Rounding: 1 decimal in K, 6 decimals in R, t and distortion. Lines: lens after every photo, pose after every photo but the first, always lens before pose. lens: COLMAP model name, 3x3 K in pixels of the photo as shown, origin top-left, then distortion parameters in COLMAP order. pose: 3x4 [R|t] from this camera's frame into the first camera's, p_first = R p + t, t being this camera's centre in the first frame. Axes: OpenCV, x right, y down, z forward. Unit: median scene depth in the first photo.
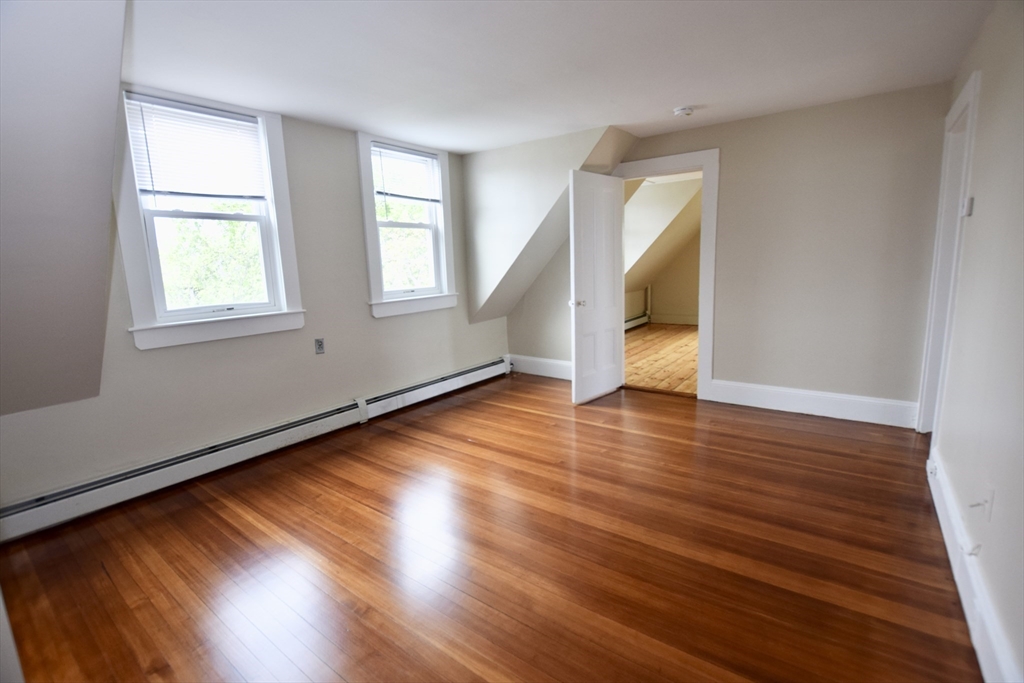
lens RADIAL K [[450.7, 0, 512.6], [0, 450.7, 345.1], [0, 0, 1]] dist [-0.034424, 0.005758]
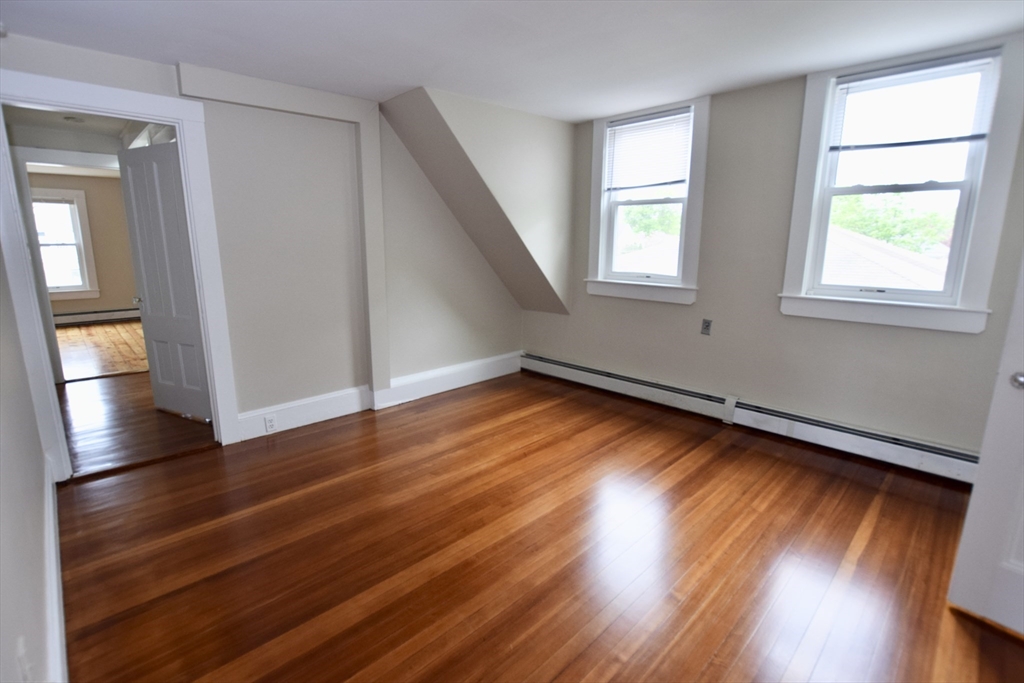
lens RADIAL K [[450.7, 0, 512.6], [0, 450.7, 345.1], [0, 0, 1]] dist [-0.034424, 0.005758]
pose [[-0.114537, 0.248279, -0.961893, 0.585645], [-0.182308, 0.946568, 0.266031, -0.146994], [0.976547, 0.205832, -0.063154, 0.664385]]
